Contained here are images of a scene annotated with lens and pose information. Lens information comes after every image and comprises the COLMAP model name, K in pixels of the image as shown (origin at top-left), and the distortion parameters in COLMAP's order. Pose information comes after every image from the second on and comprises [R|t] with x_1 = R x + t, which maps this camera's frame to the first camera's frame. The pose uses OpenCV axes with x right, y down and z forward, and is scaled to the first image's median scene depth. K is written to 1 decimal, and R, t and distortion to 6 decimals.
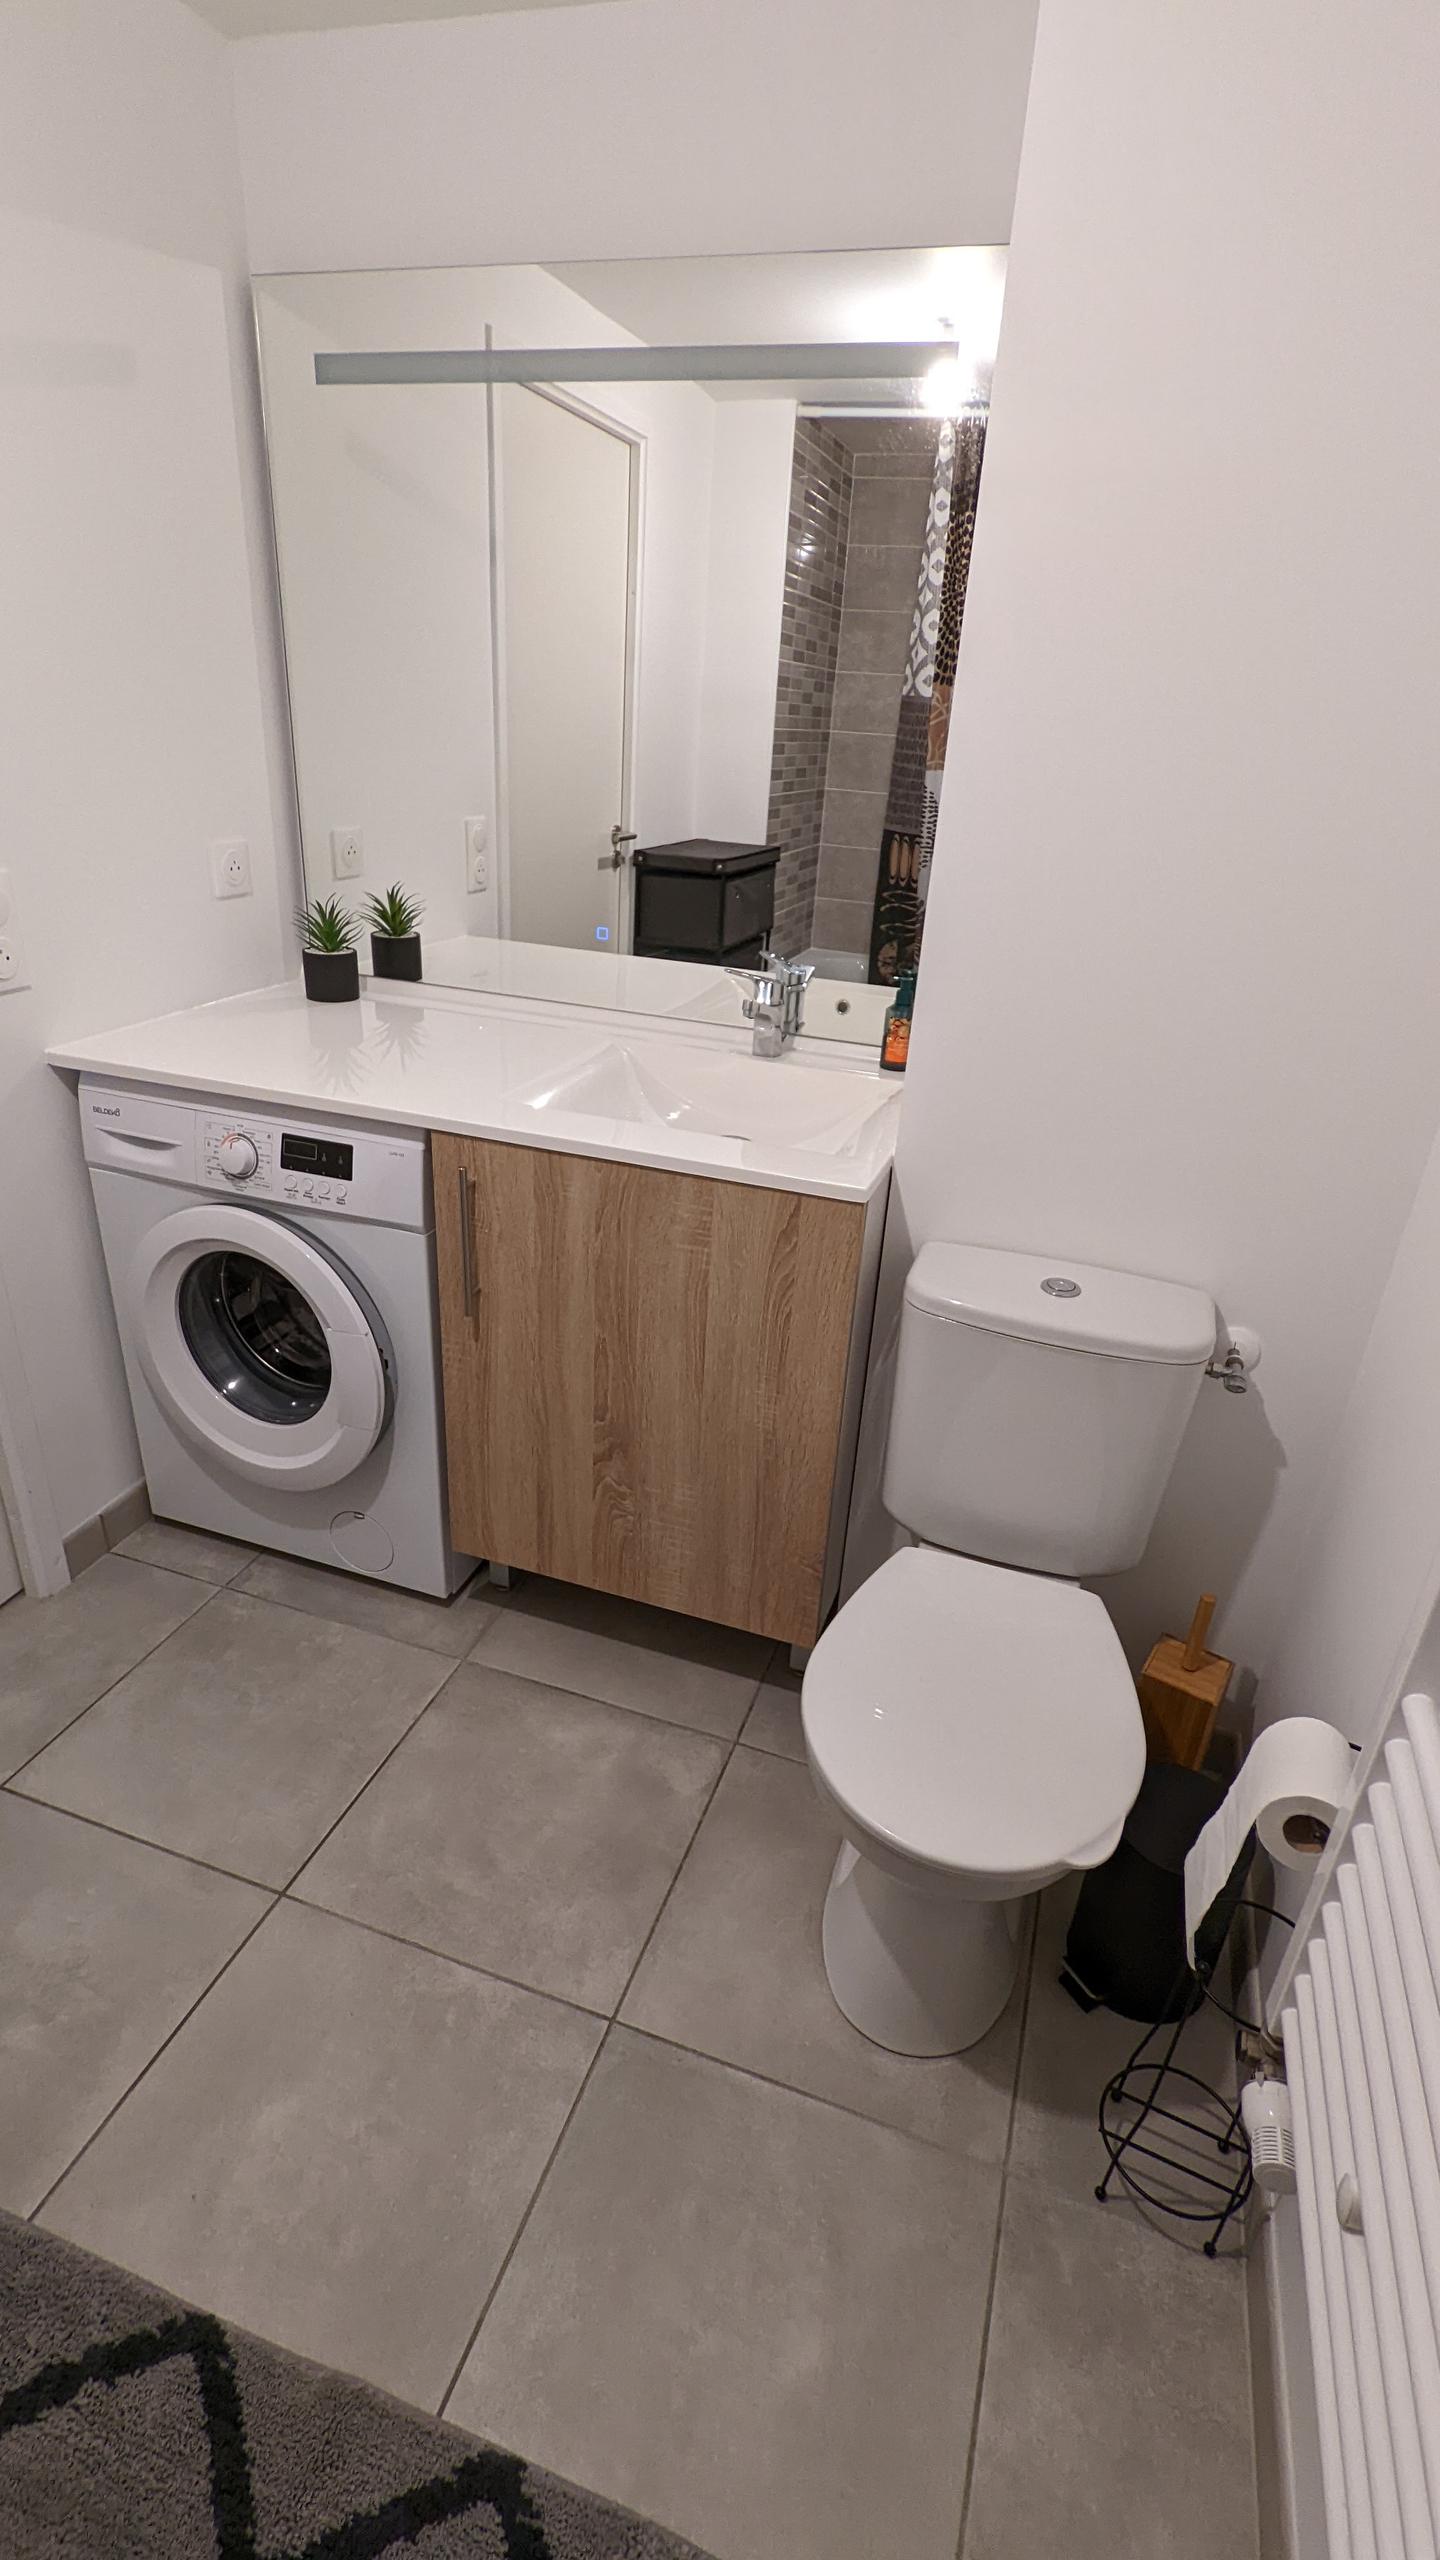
lens RADIAL K [[1211.8, 0, 721.6], [0, 1211.8, 1288.5], [0, 0, 1]] dist [-0.004038, 0.001490]
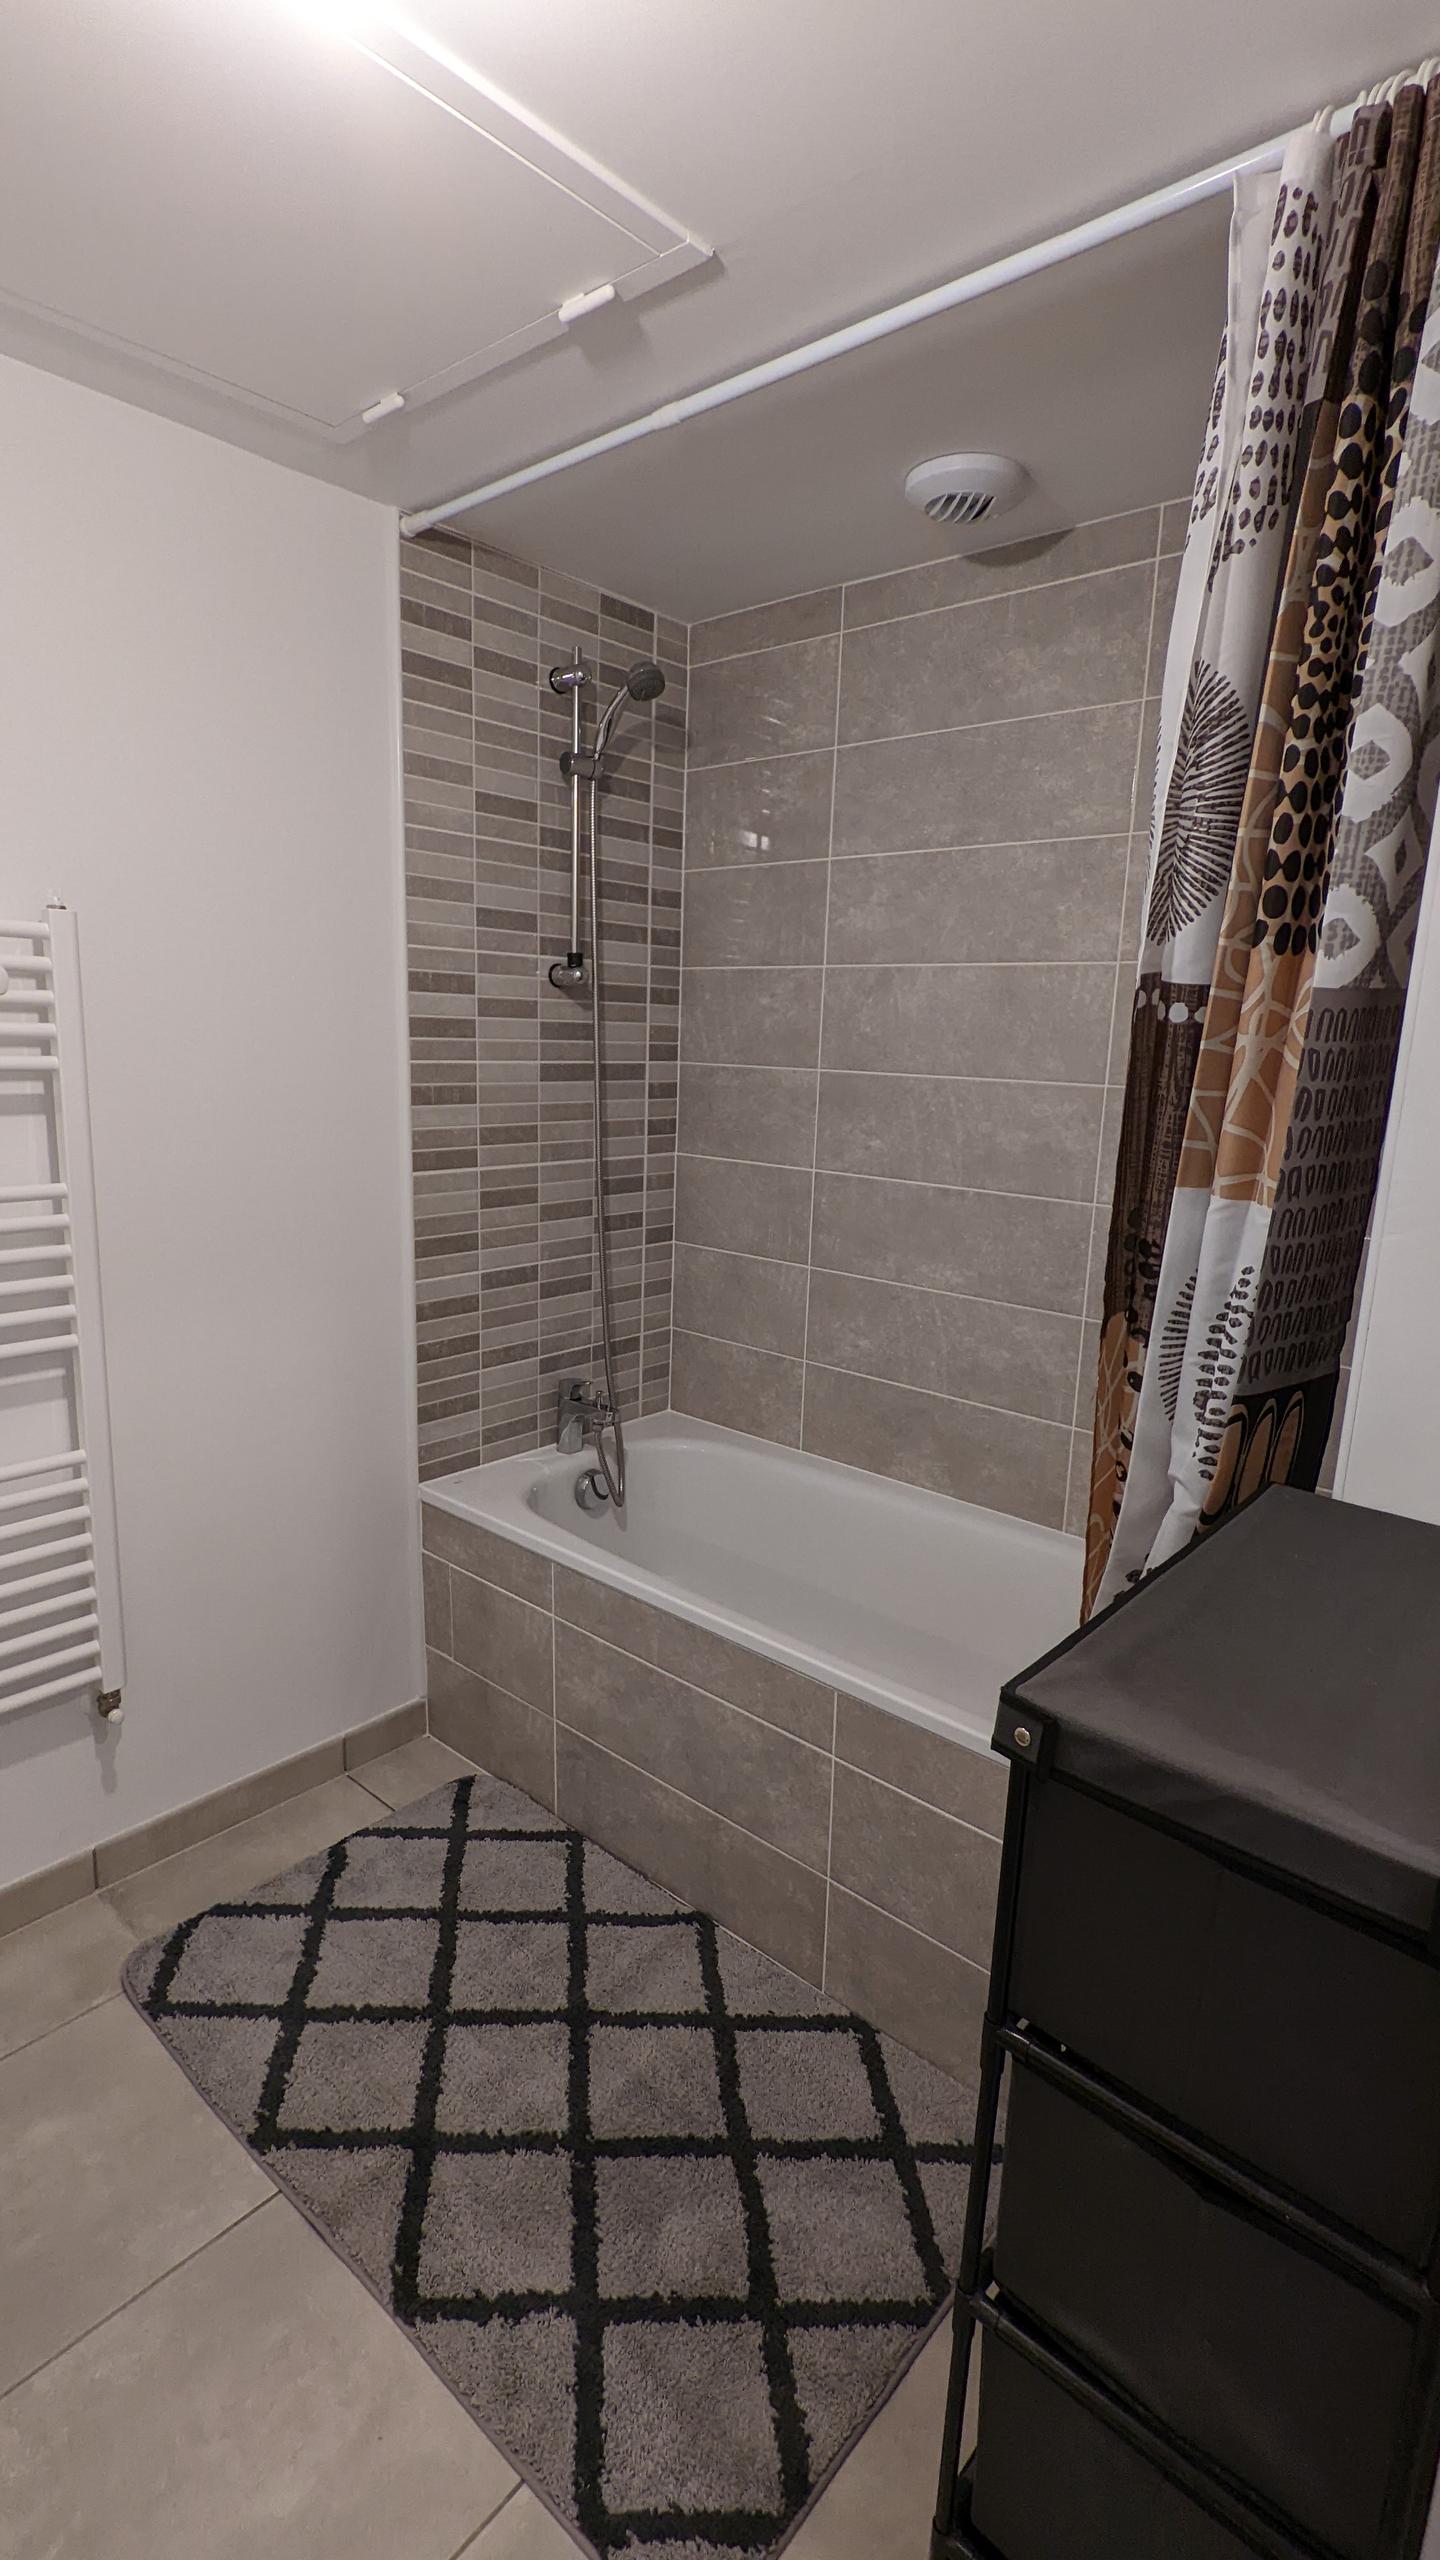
lens RADIAL K [[1211.8, 0, 721.6], [0, 1211.8, 1288.5], [0, 0, 1]] dist [-0.004038, 0.001490]
pose [[-0.919335, -0.166728, 0.356404, -0.788890], [0.085064, 0.800151, 0.593736, -0.519873], [-0.384170, 0.576159, -0.721425, 0.935529]]
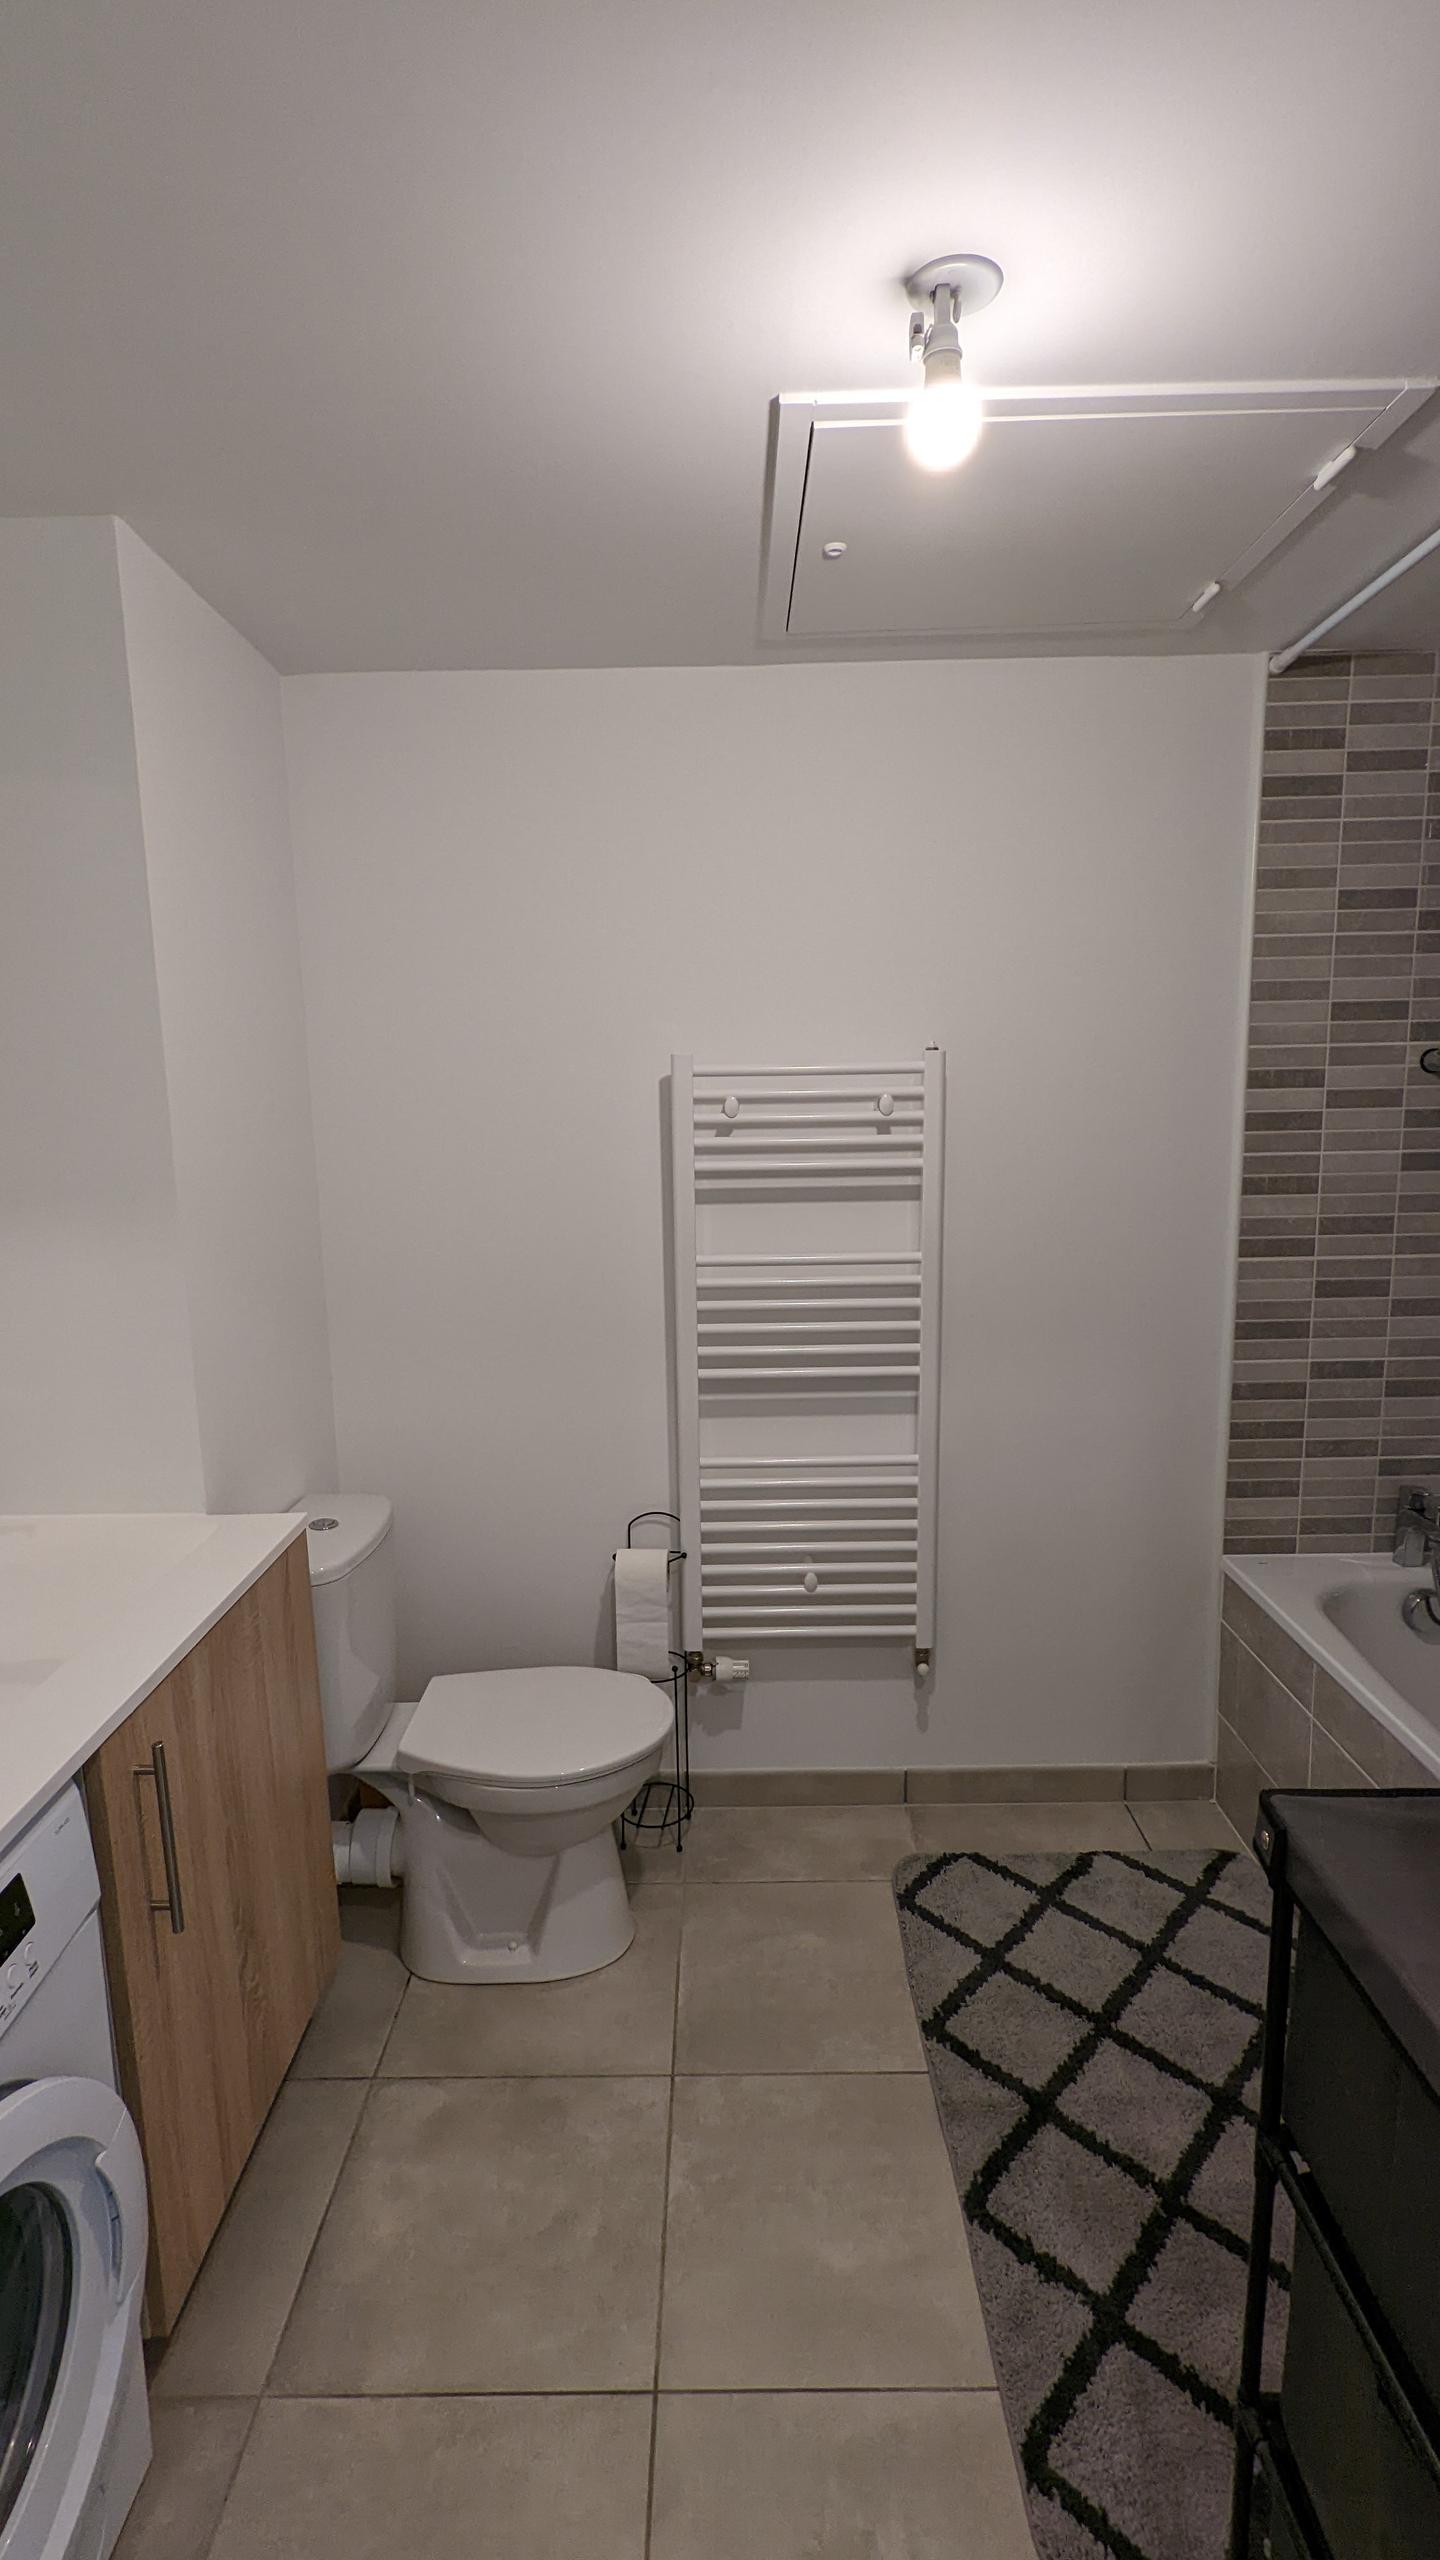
lens RADIAL K [[1211.8, 0, 721.6], [0, 1211.8, 1288.5], [0, 0, 1]] dist [-0.004038, 0.001490]
pose [[-0.320094, -0.207970, 0.924277, -1.156696], [0.403190, 0.852943, 0.331552, -0.541265], [-0.857308, 0.478787, -0.189170, 0.807225]]
